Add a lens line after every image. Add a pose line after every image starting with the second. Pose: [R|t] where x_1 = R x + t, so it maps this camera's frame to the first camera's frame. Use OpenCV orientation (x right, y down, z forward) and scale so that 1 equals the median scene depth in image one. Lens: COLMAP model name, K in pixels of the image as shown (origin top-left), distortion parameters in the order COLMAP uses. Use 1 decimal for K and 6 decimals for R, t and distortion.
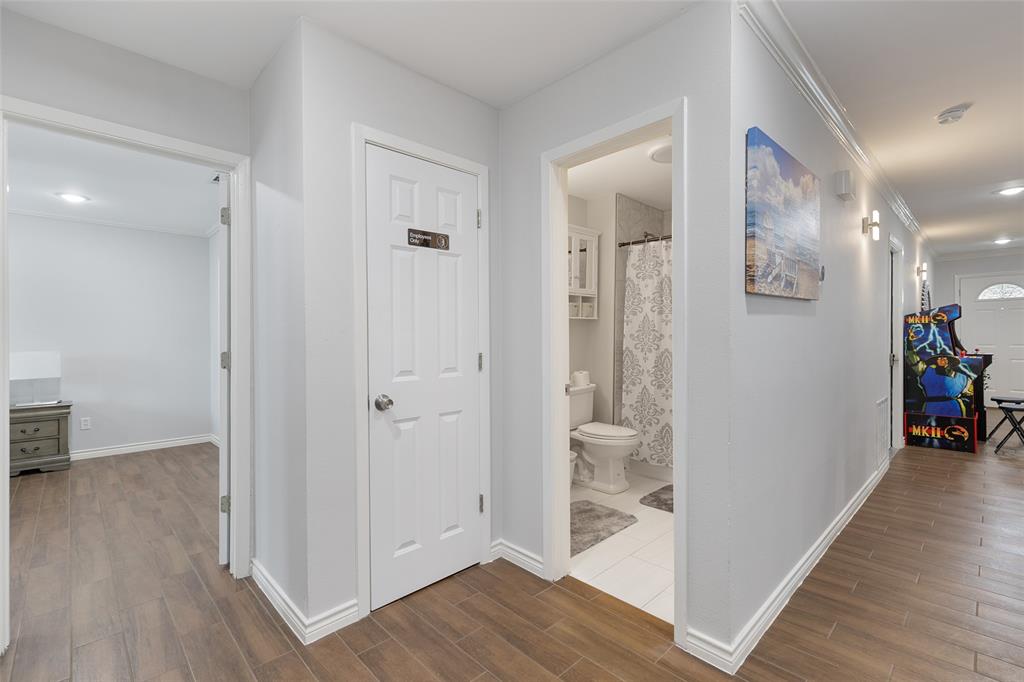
lens RADIAL K [[483.7, 0, 500.2], [0, 483.7, 338.3], [0, 0, 1]] dist [0.002820, -0.000121]
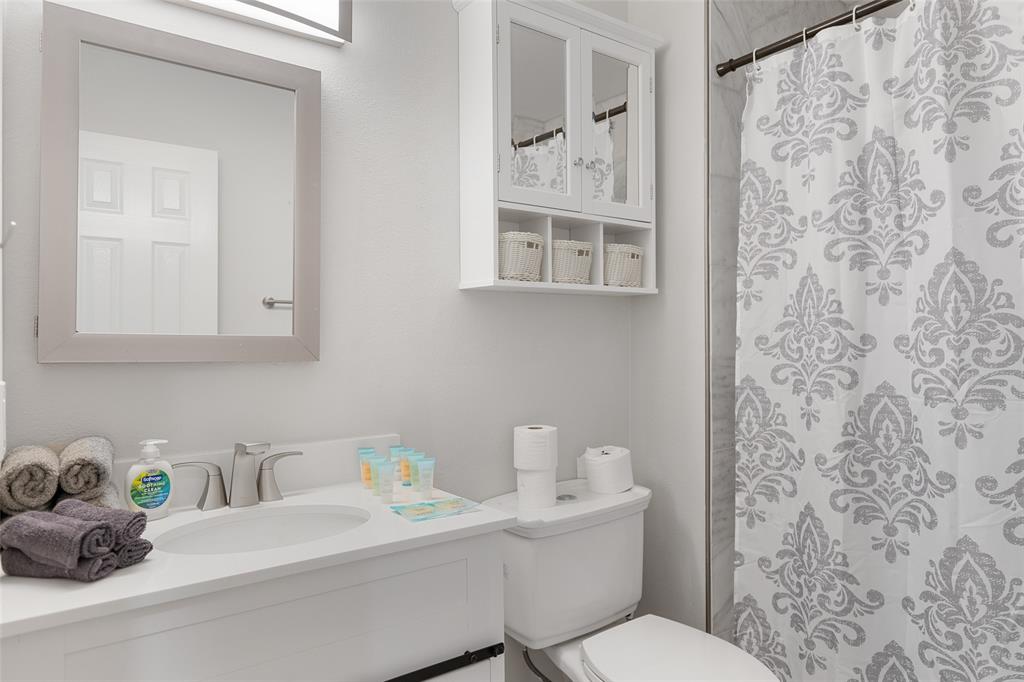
lens RADIAL K [[637.5, 0, 511.7], [0, 637.5, 326.7], [0, 0, 1]] dist [-0.002635, -0.000723]
pose [[0.992480, -0.007906, -0.122154, 0.160073], [0.003739, 0.999405, -0.034302, -0.001084], [0.122353, 0.033588, 0.991918, 0.564256]]
